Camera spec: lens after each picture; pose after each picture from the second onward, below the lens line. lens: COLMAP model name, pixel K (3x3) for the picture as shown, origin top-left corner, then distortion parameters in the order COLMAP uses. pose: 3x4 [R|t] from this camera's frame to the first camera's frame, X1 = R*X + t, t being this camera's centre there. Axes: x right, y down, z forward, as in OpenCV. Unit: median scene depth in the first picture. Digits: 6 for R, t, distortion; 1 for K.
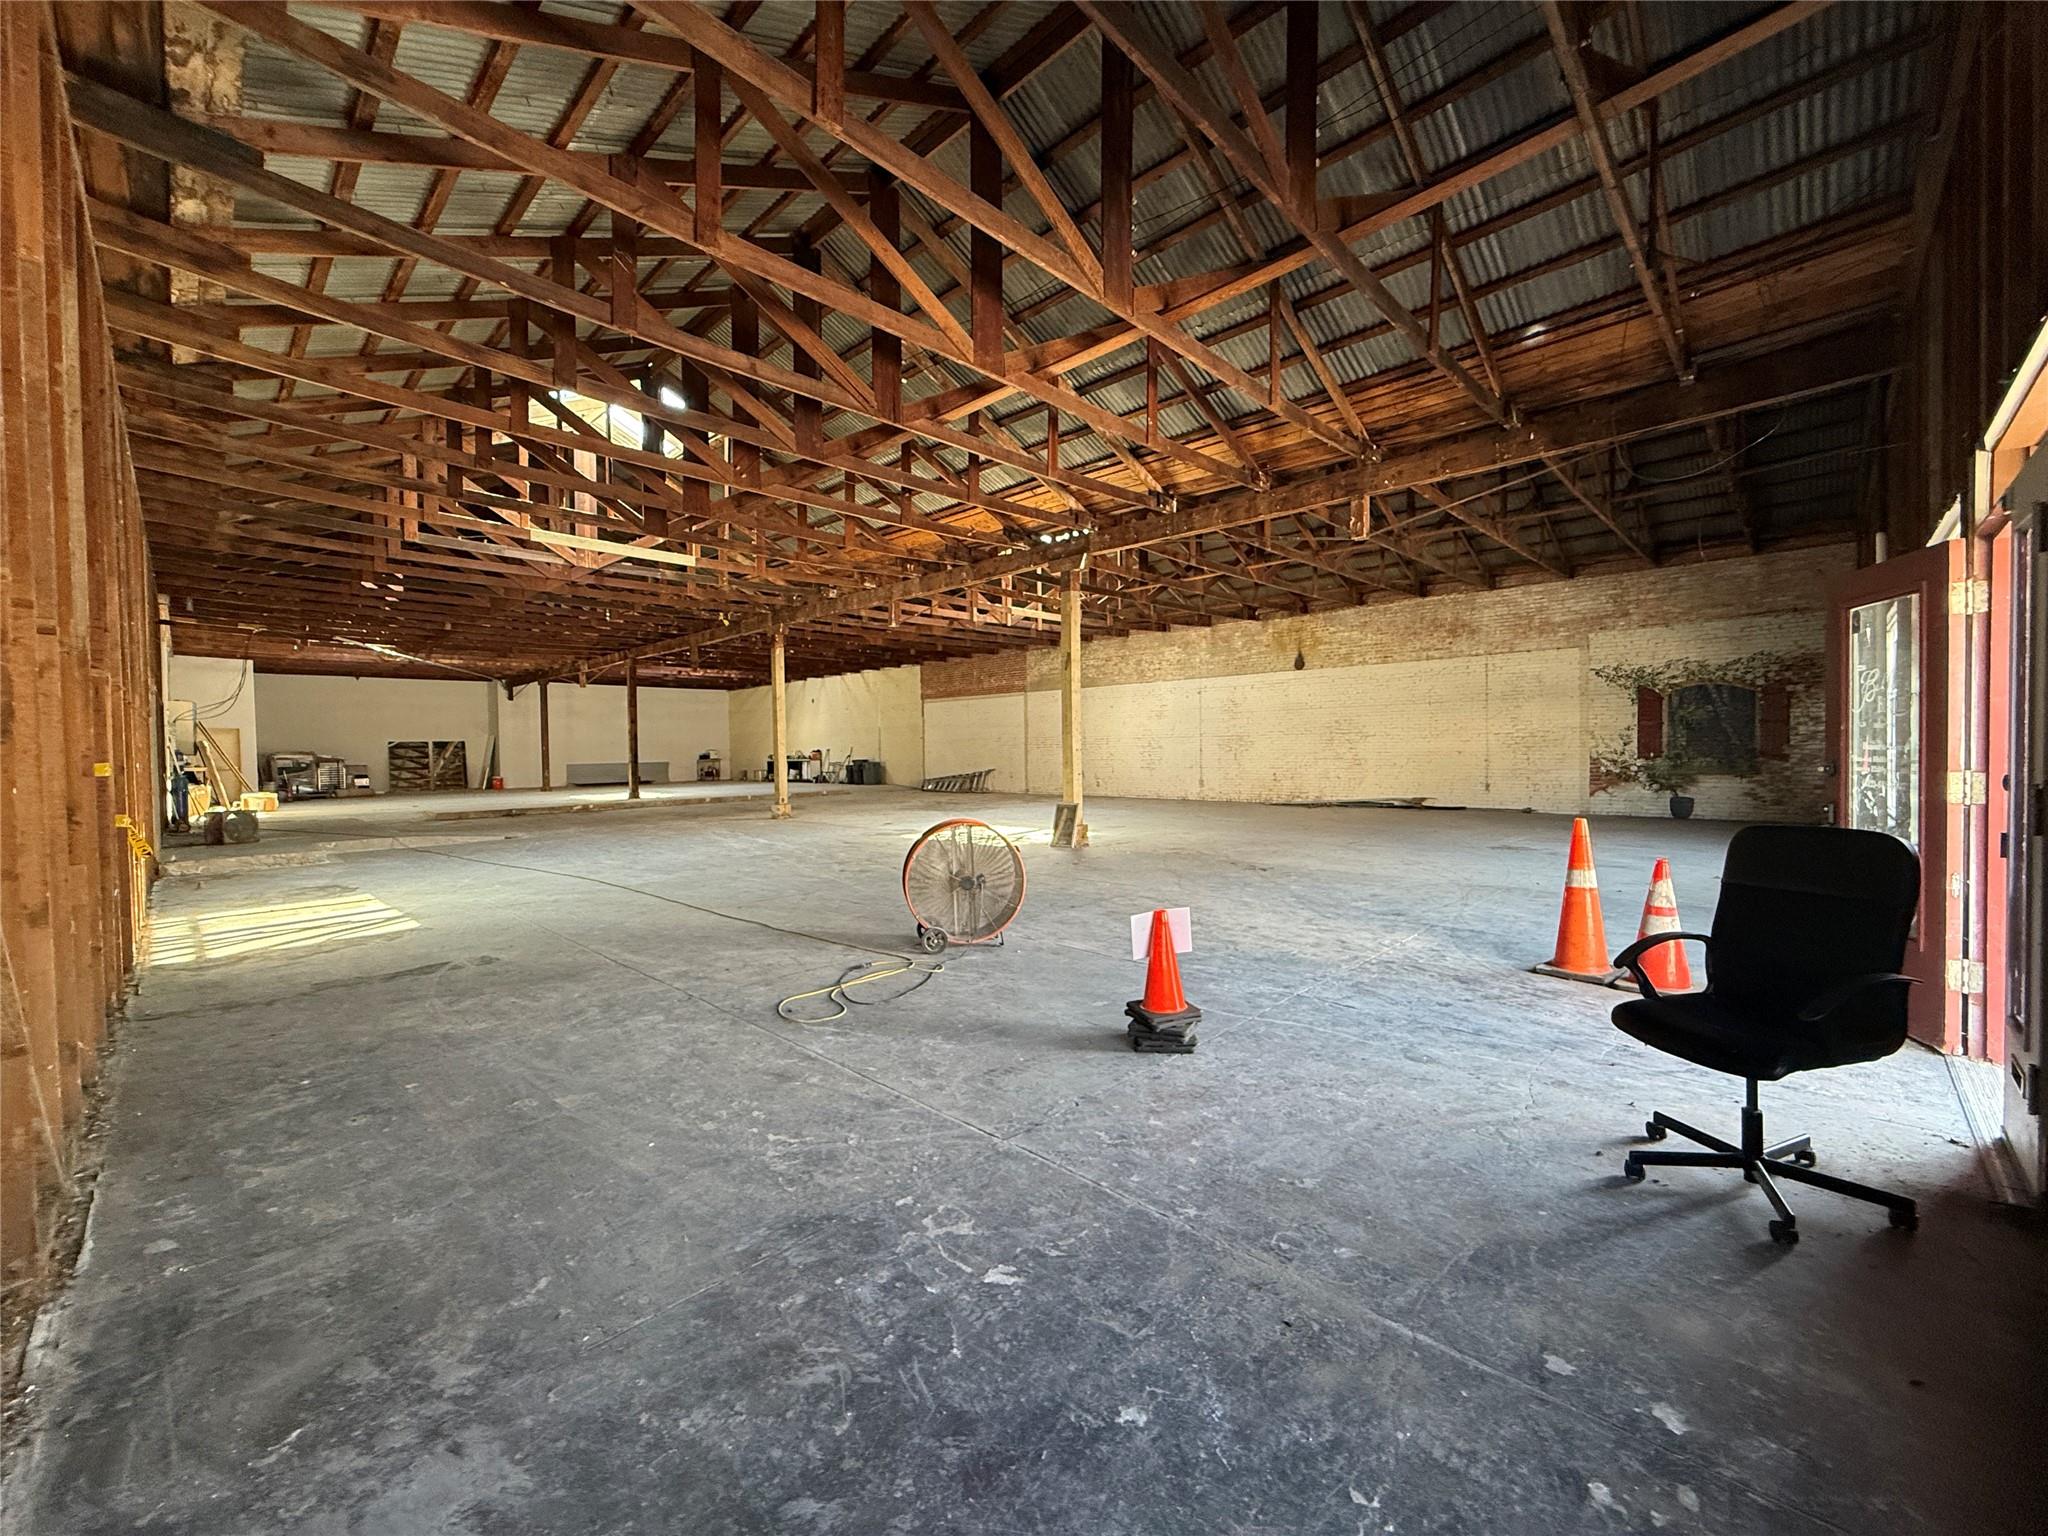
lens RADIAL K [[816.7, 0, 1029.7], [0, 816.7, 761.7], [0, 0, 1]] dist [0.000069, 0.000326]
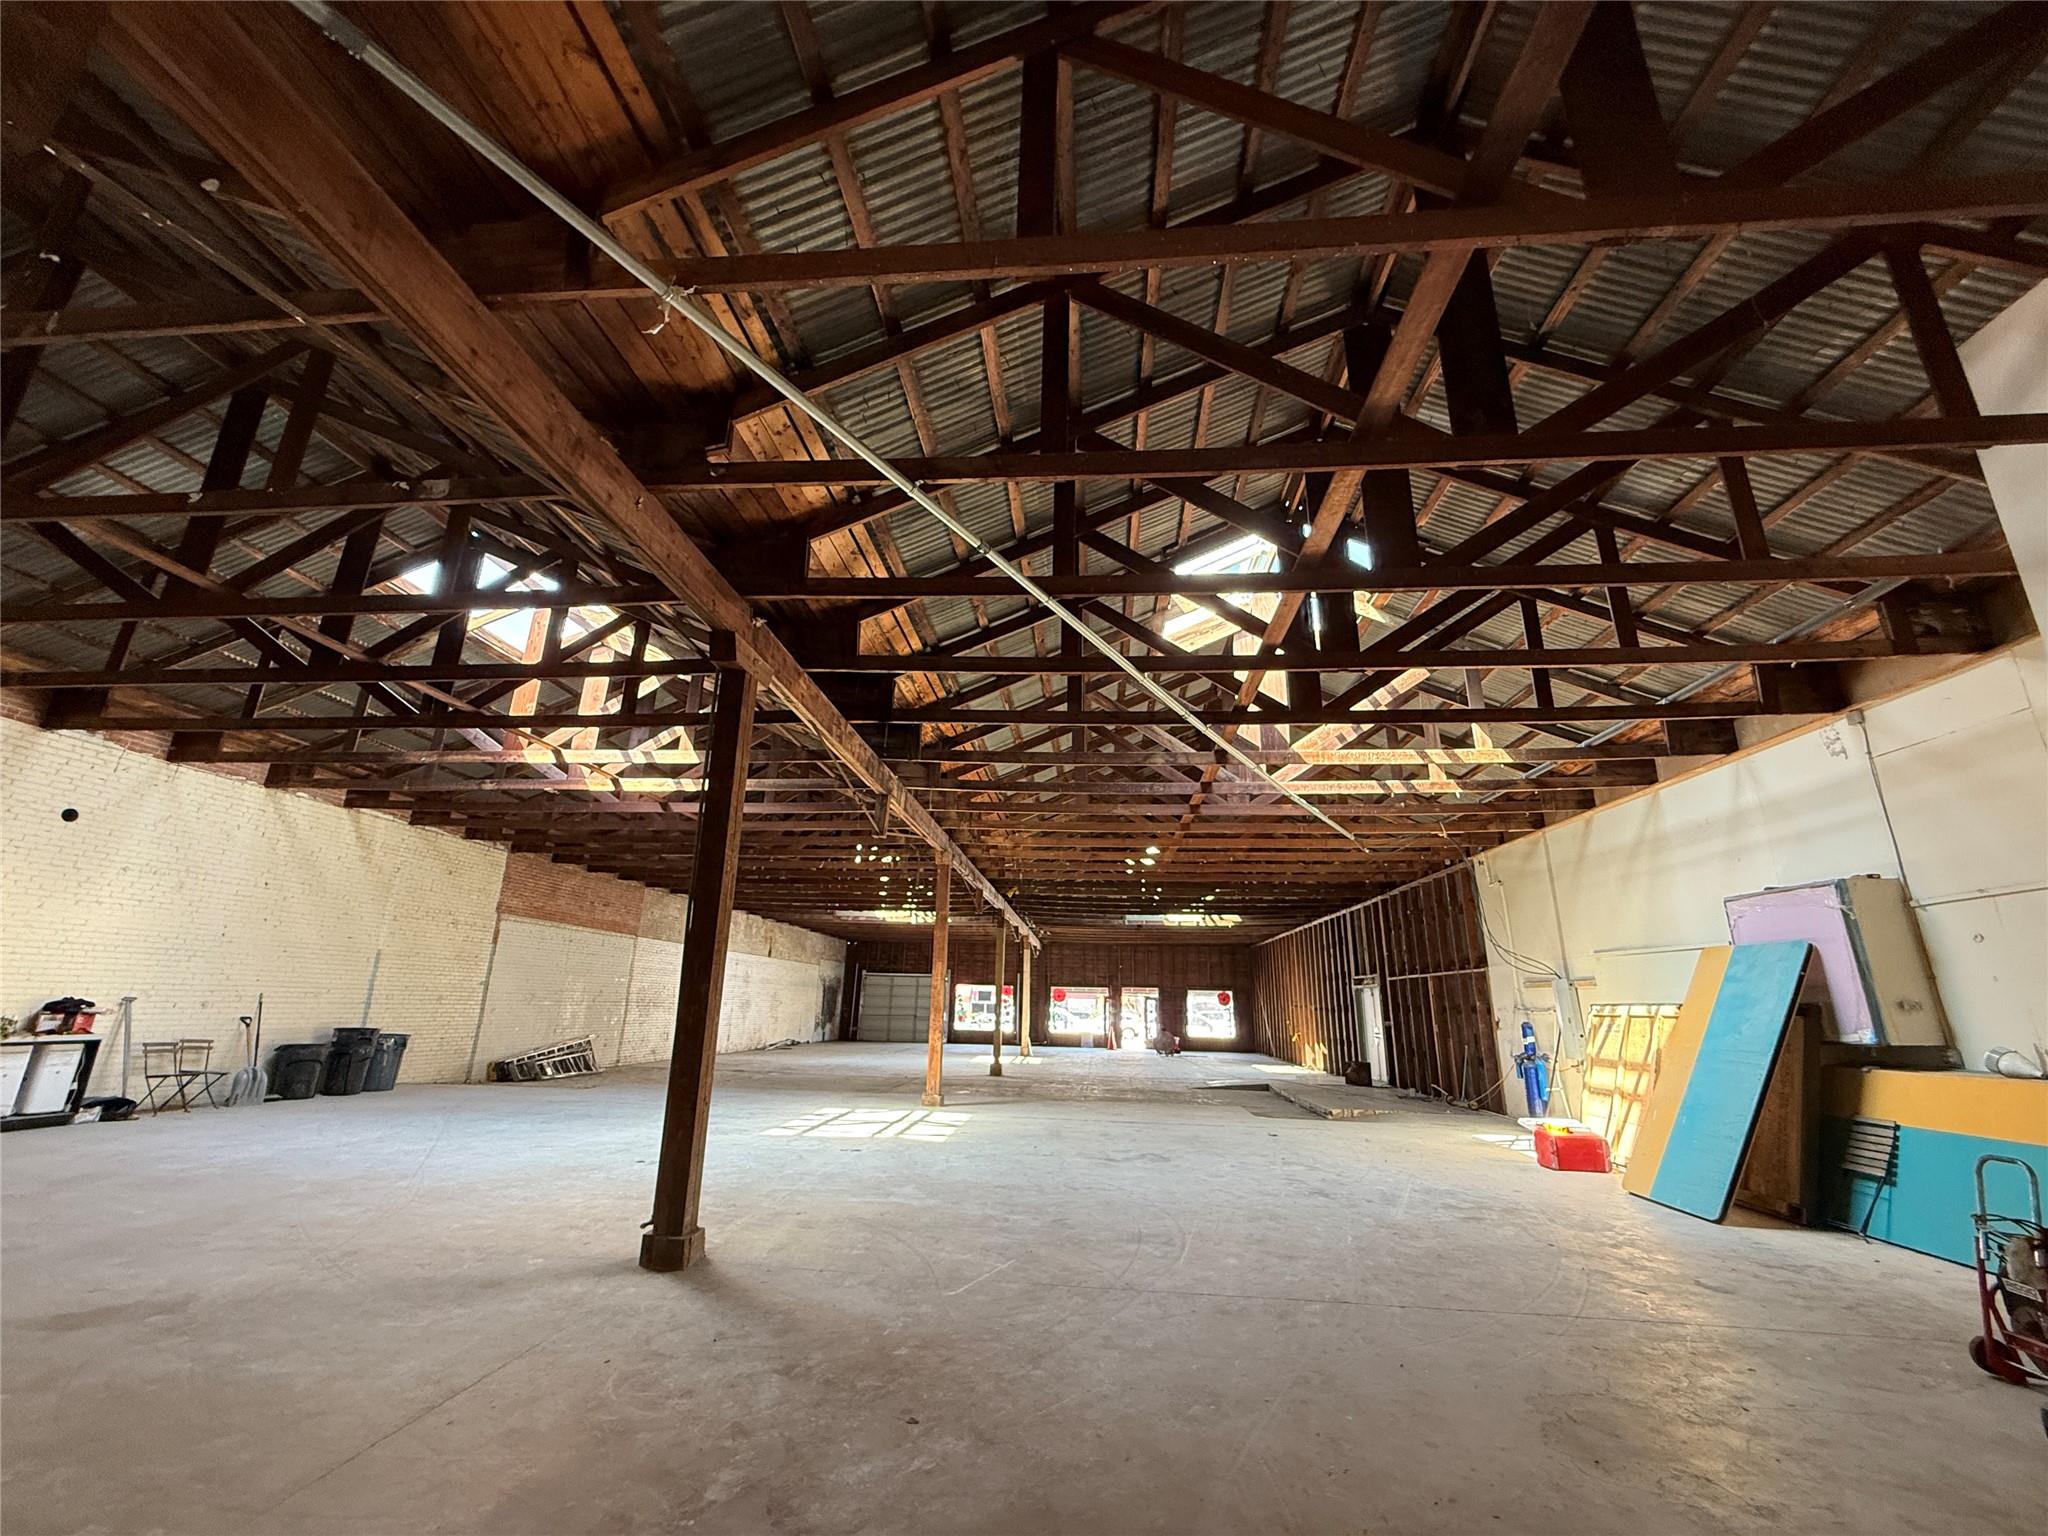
lens RADIAL K [[816.7, 0, 1017.3], [0, 816.7, 767.9], [0, 0, 1]] dist [0.000069, 0.000326]
pose [[-0.622869, 0.217907, 0.751366, -1.236786], [-0.003677, 0.959599, -0.281346, -0.023474], [-0.782318, -0.178004, -0.596903, 1.667975]]
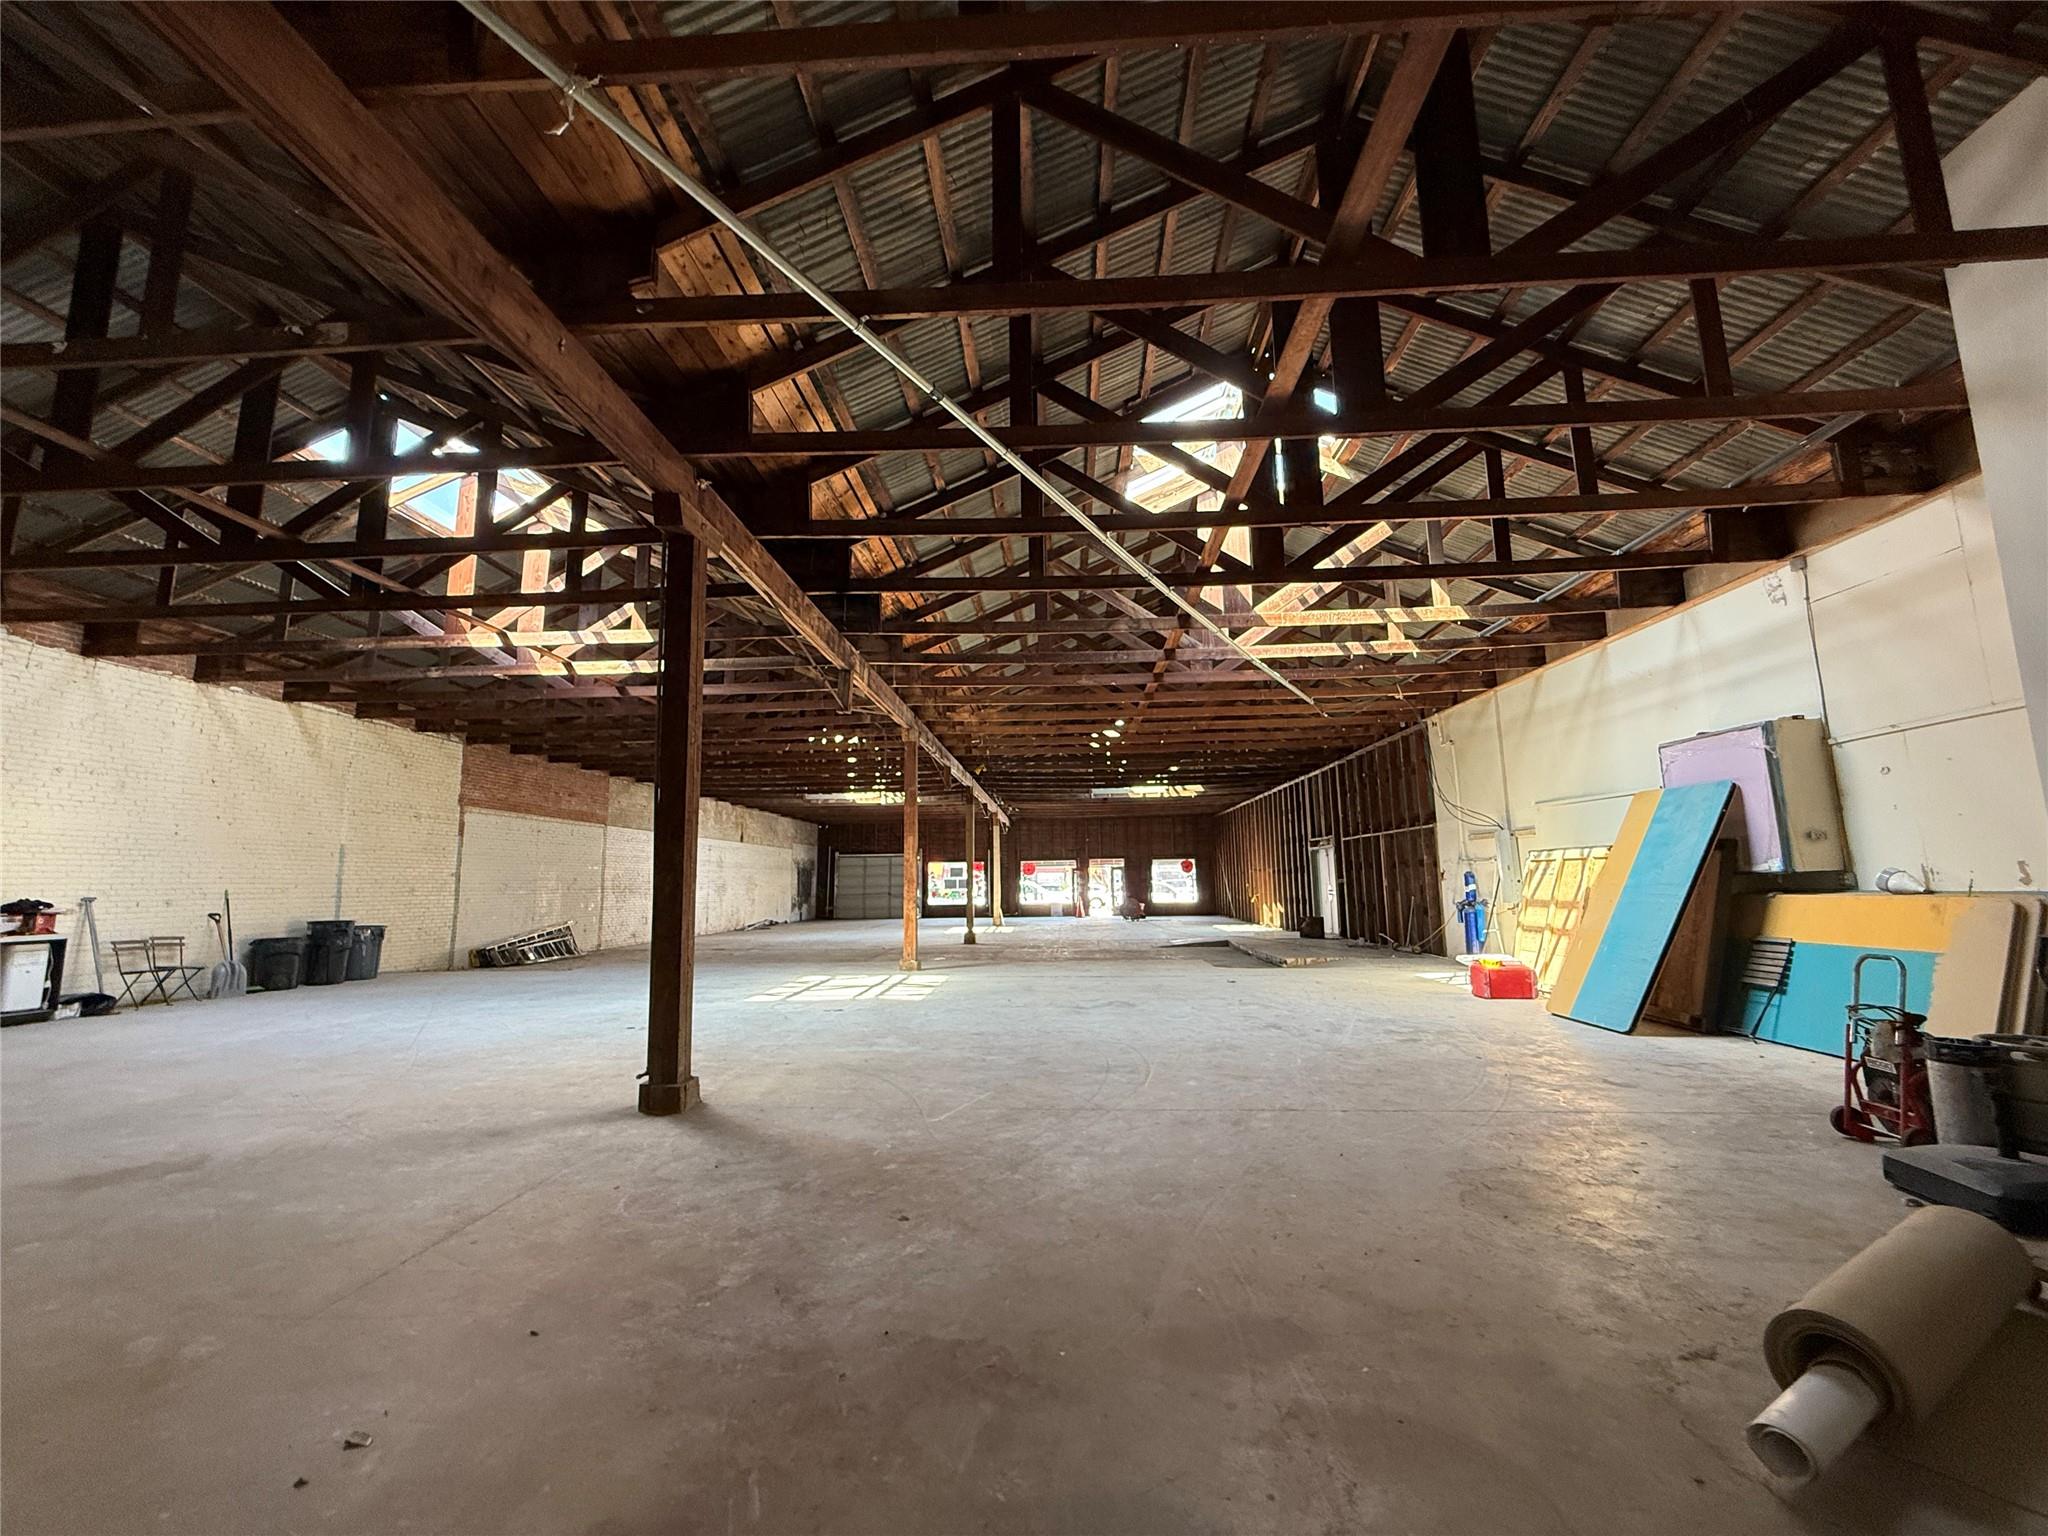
lens RADIAL K [[816.7, 0, 1017.6], [0, 816.7, 767.9], [0, 0, 1]] dist [0.000069, 0.000326]
pose [[-0.649459, 0.128698, 0.749426, -1.236728], [0.034018, 0.989504, -0.140446, -0.015995], [-0.759635, -0.065719, -0.647020, 1.667567]]
